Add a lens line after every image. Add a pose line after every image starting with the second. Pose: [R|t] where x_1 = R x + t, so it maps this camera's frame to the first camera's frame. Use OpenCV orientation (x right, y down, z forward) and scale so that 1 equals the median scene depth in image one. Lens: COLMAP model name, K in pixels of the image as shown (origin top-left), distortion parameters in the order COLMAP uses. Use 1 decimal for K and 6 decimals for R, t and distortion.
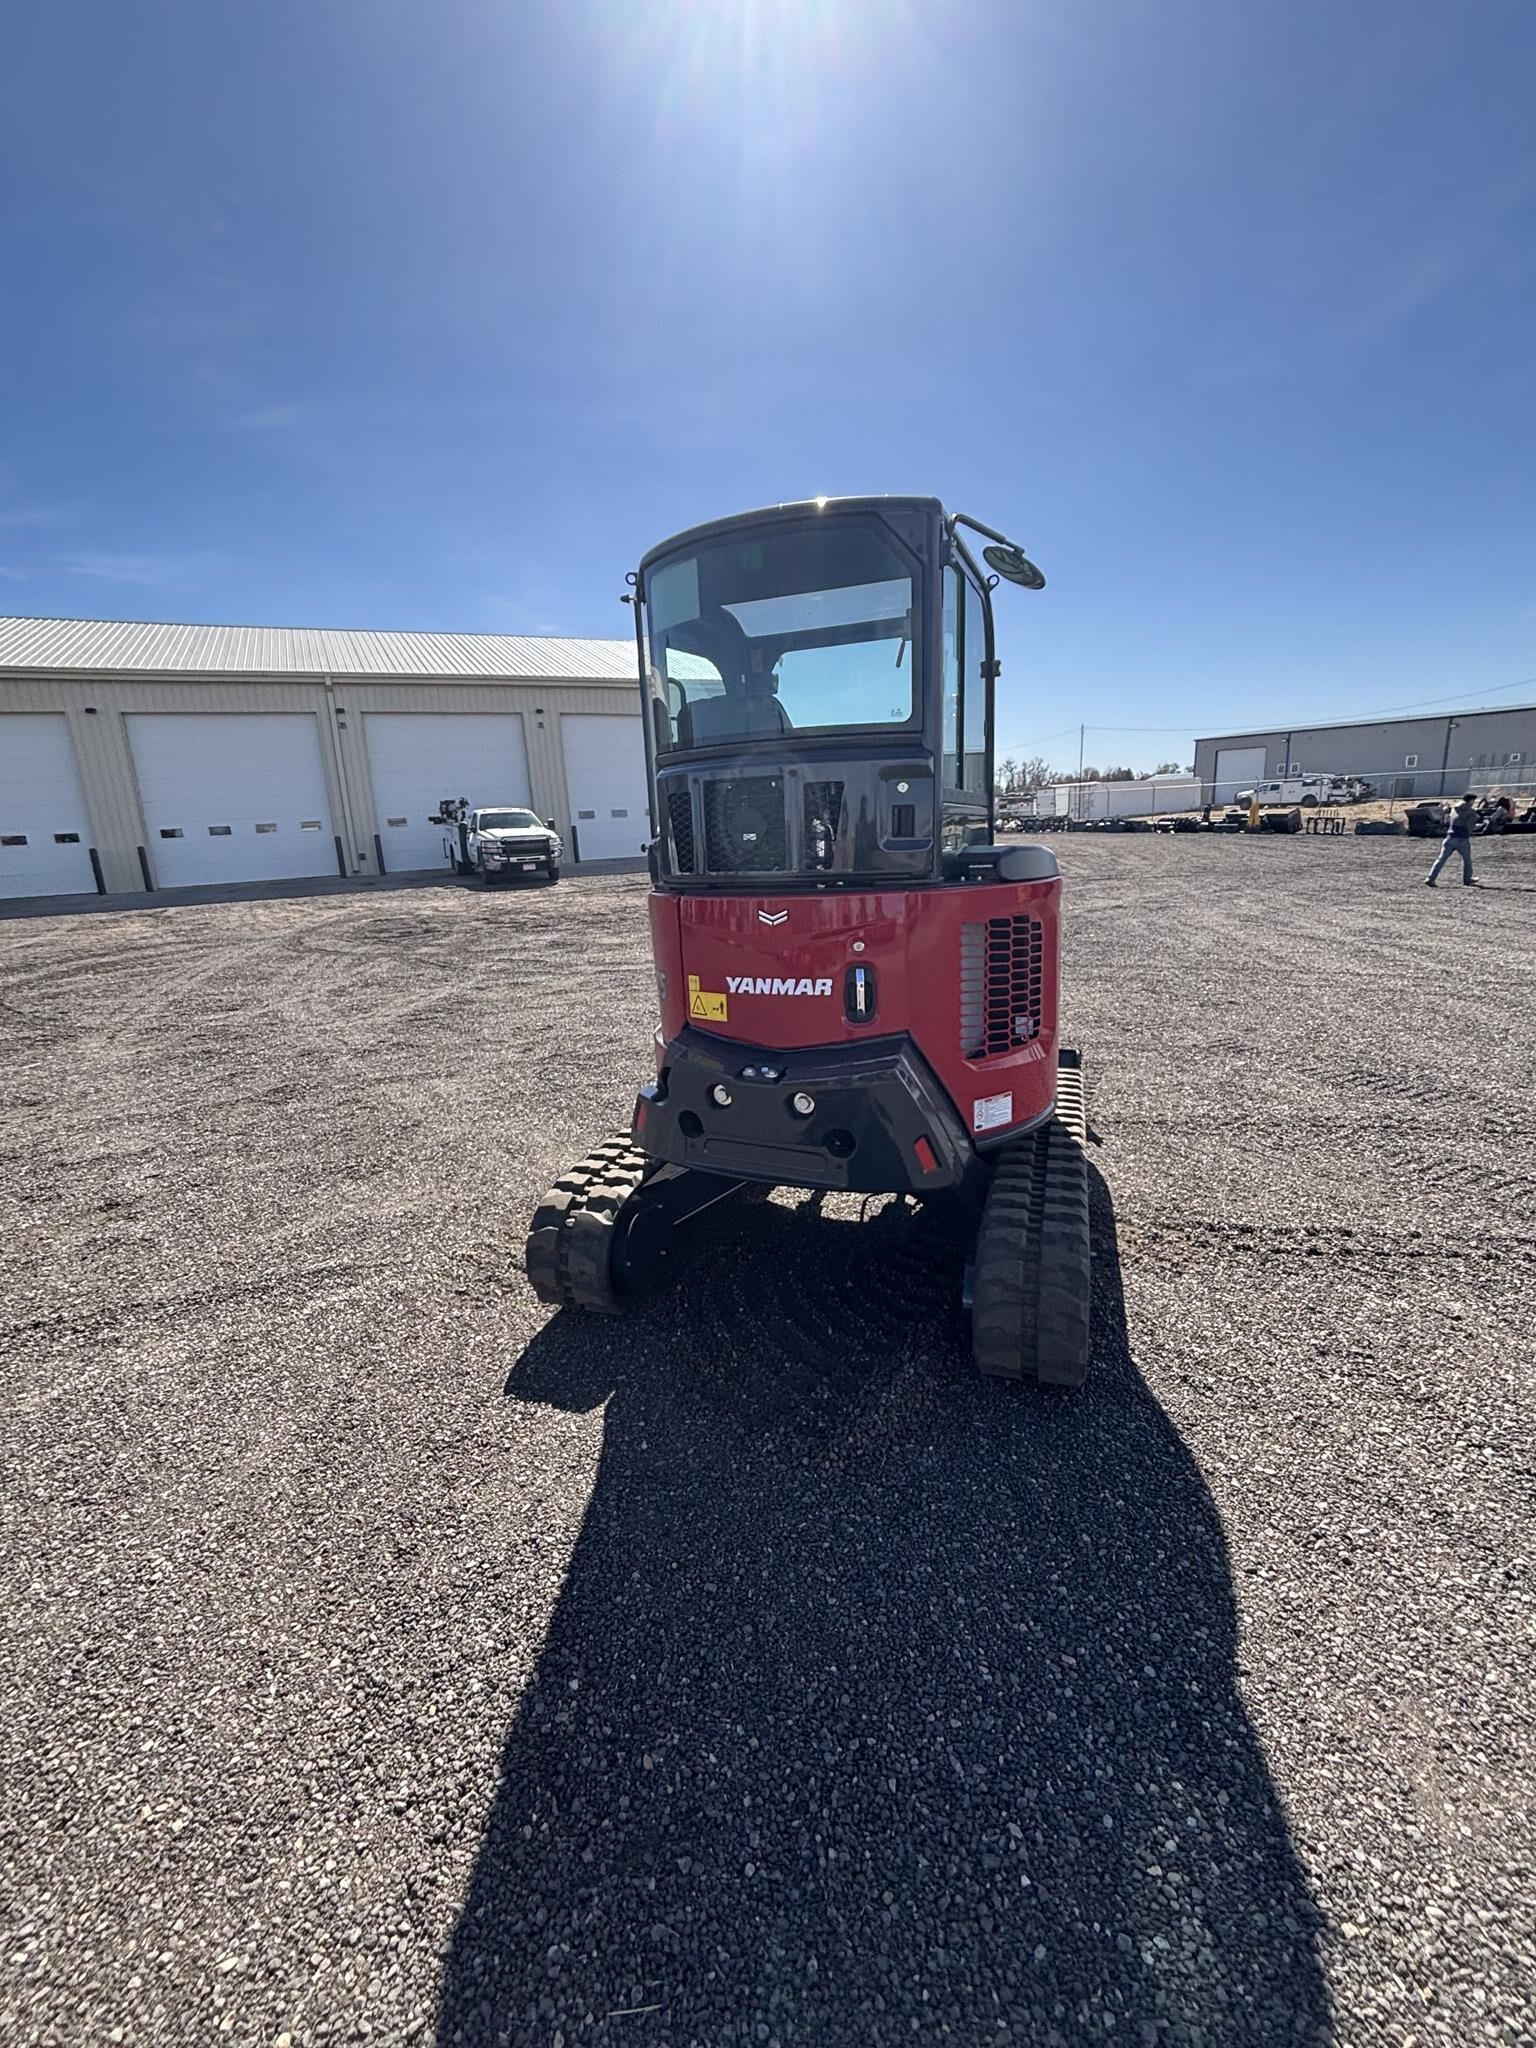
lens RADIAL K [[871.3, 0, 770.5], [0, 871.3, 1022.3], [0, 0, 1]] dist [-0.001576, -0.000018]
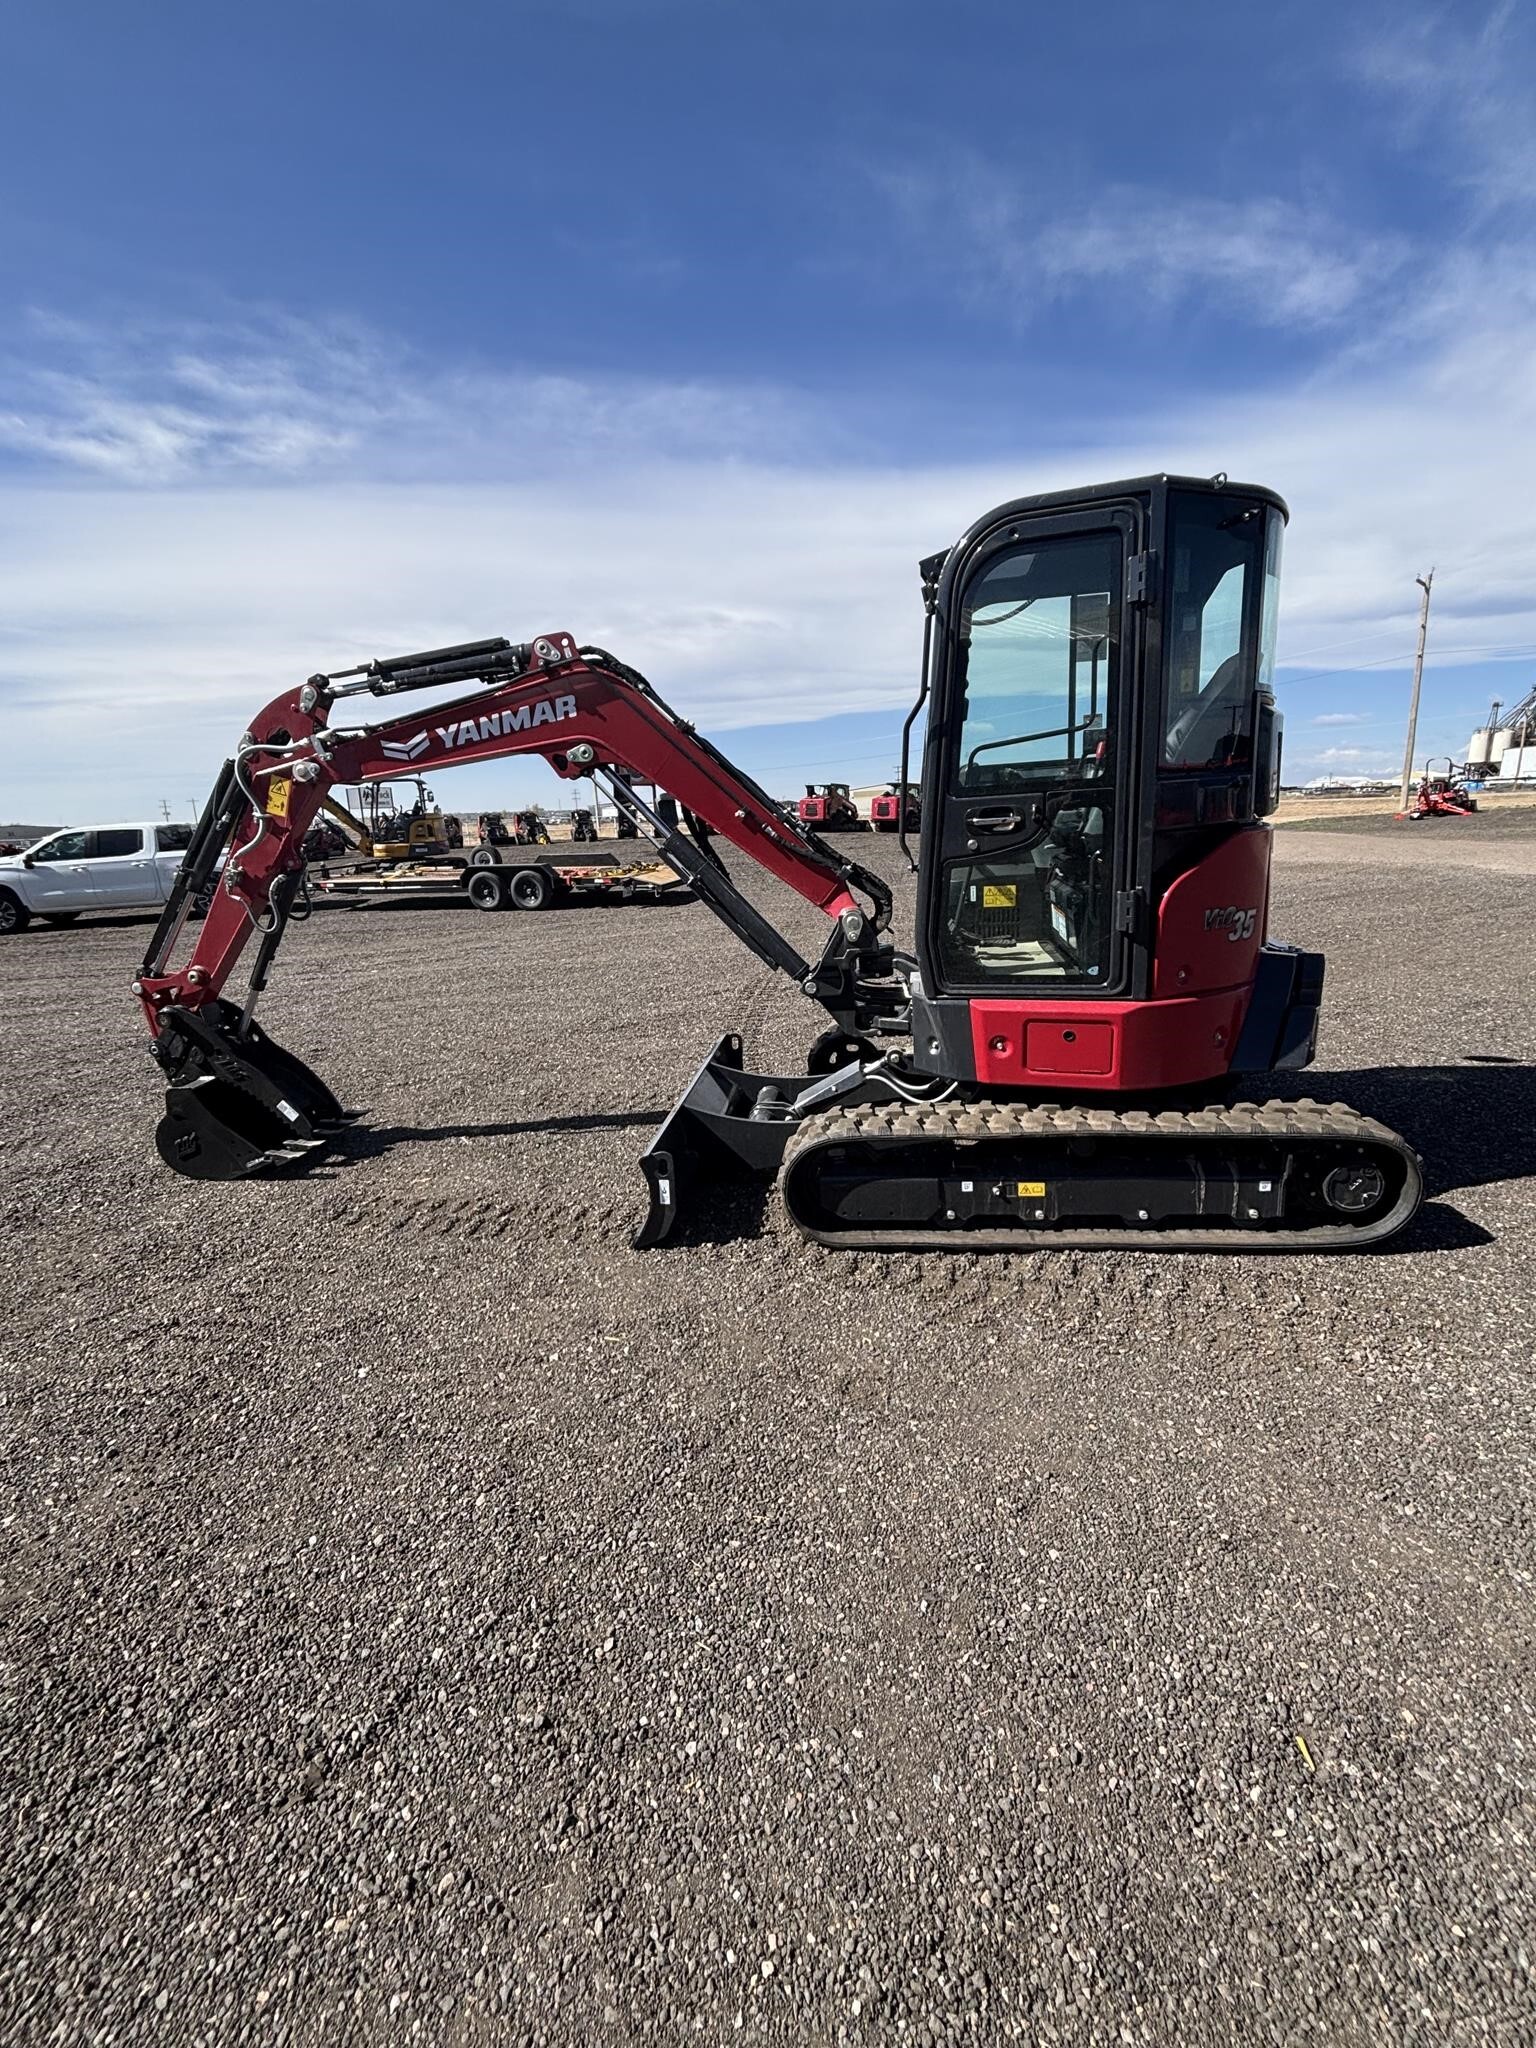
lens RADIAL K [[871.3, 0, 773.8], [0, 871.3, 1024.6], [0, 0, 1]] dist [-0.001576, -0.000018]
pose [[-0.215706, -0.180887, 0.959558, -1.049788], [0.270706, 0.933095, 0.236753, -0.338832], [-0.938184, 0.310827, -0.152307, 1.809006]]
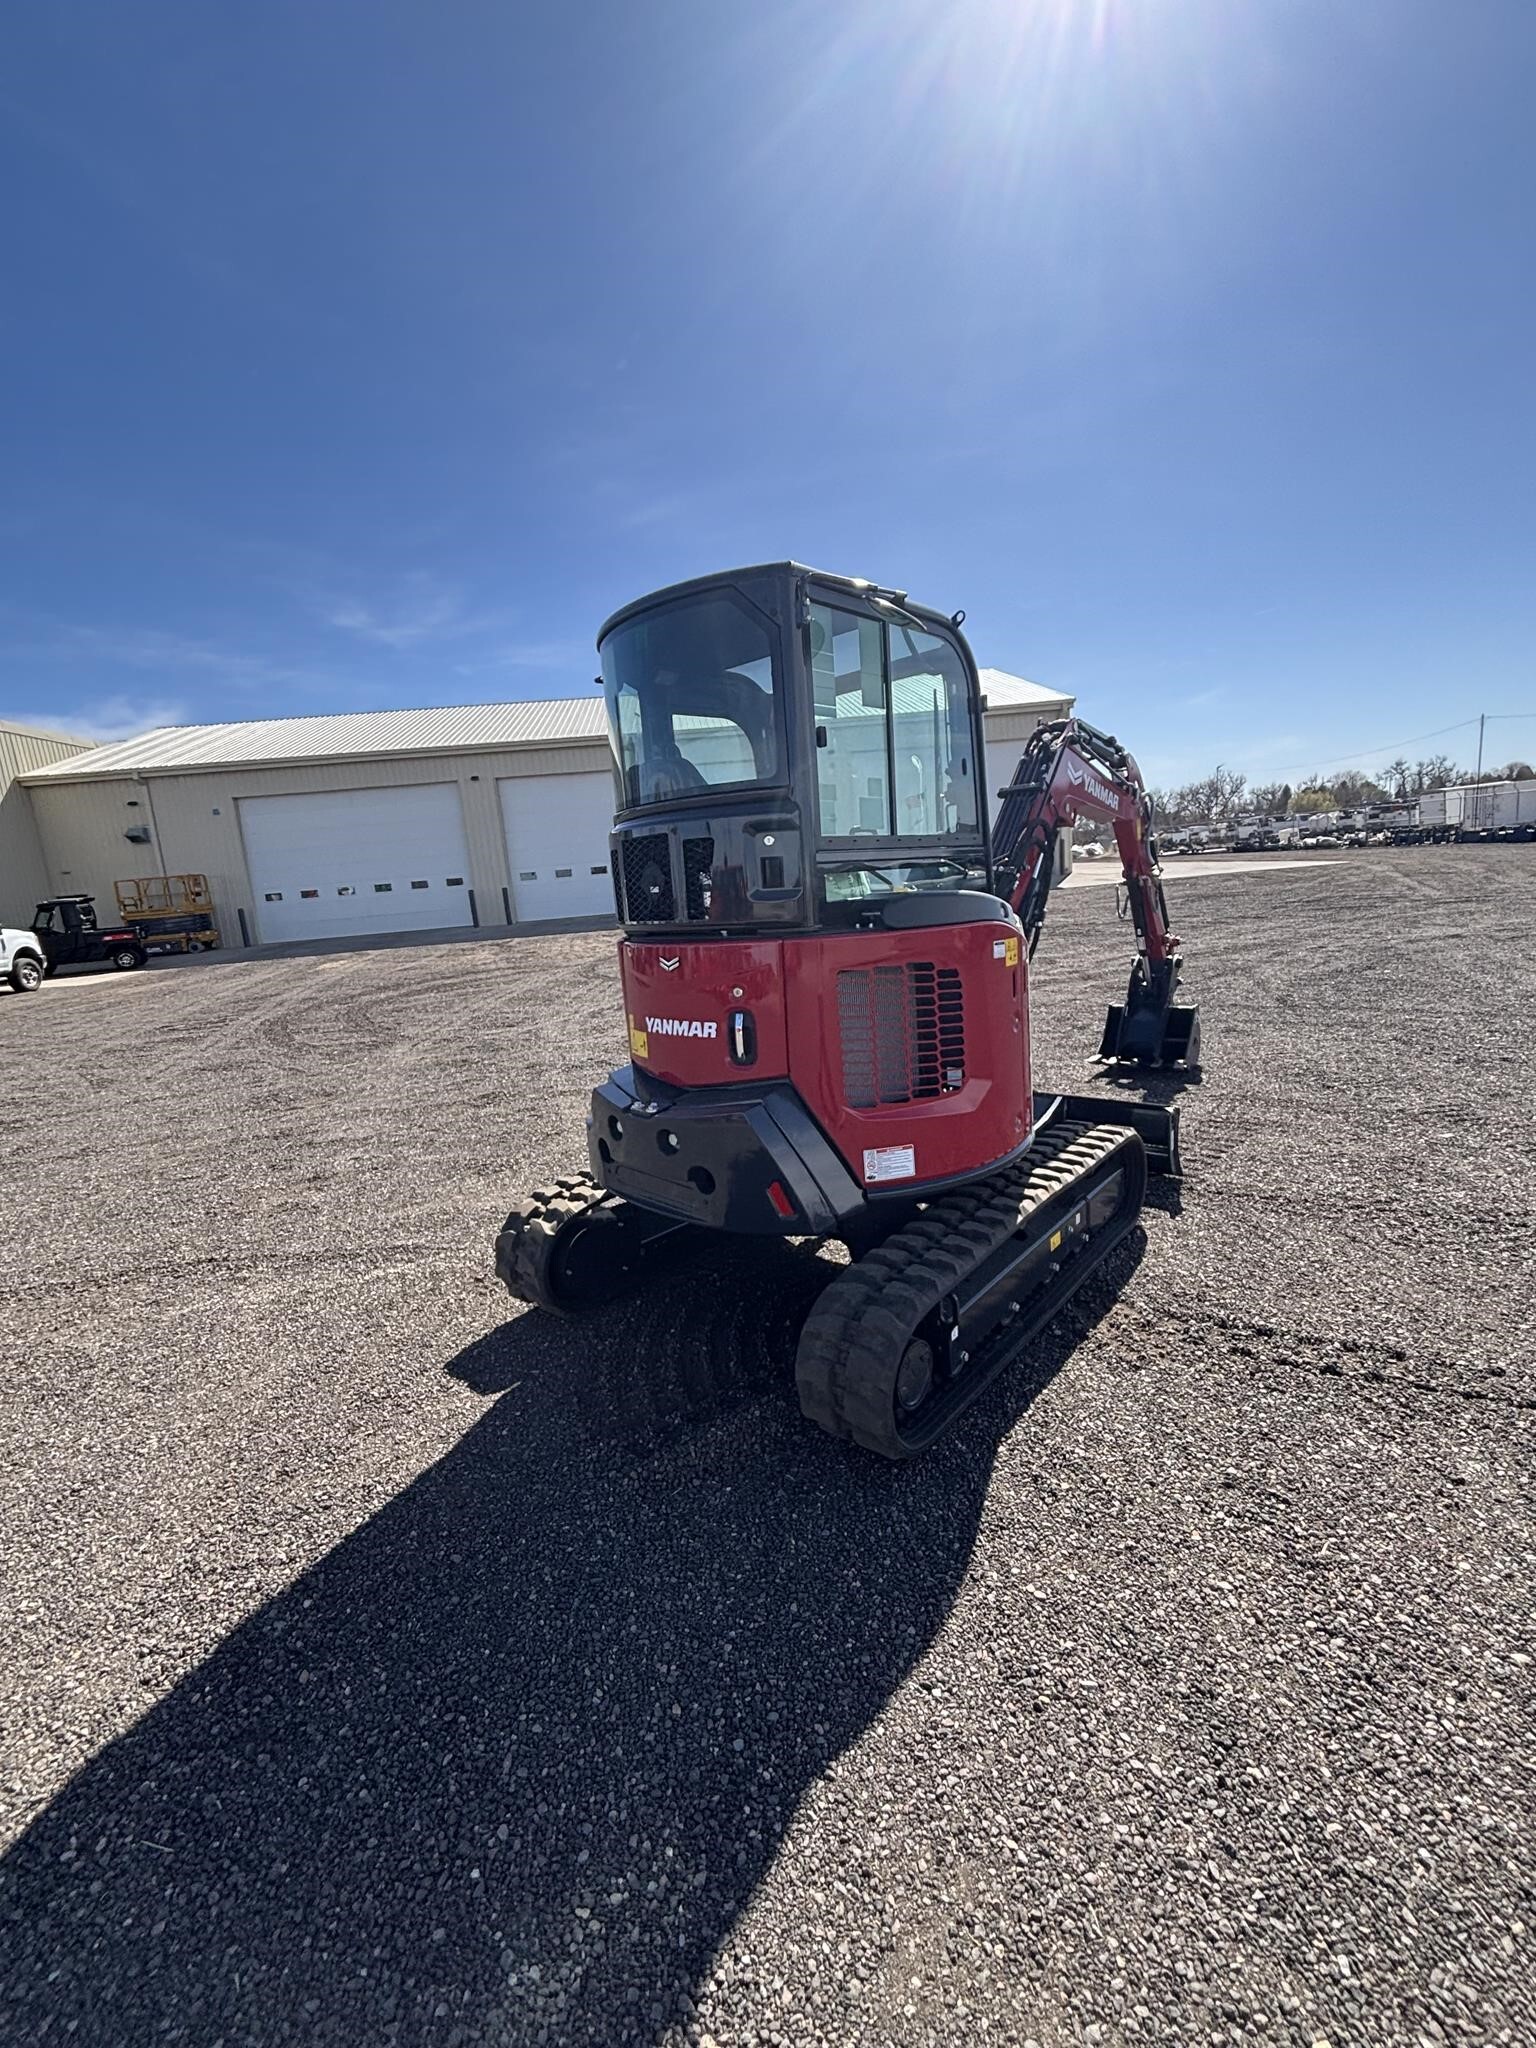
lens RADIAL K [[871.3, 0, 772.8], [0, 871.3, 1019.9], [0, 0, 1]] dist [-0.001576, -0.000018]
pose [[0.936267, 0.031330, -0.349888, 0.458371], [-0.042906, 0.998757, -0.025379, -0.026410], [0.348658, 0.038773, 0.936448, 0.037348]]
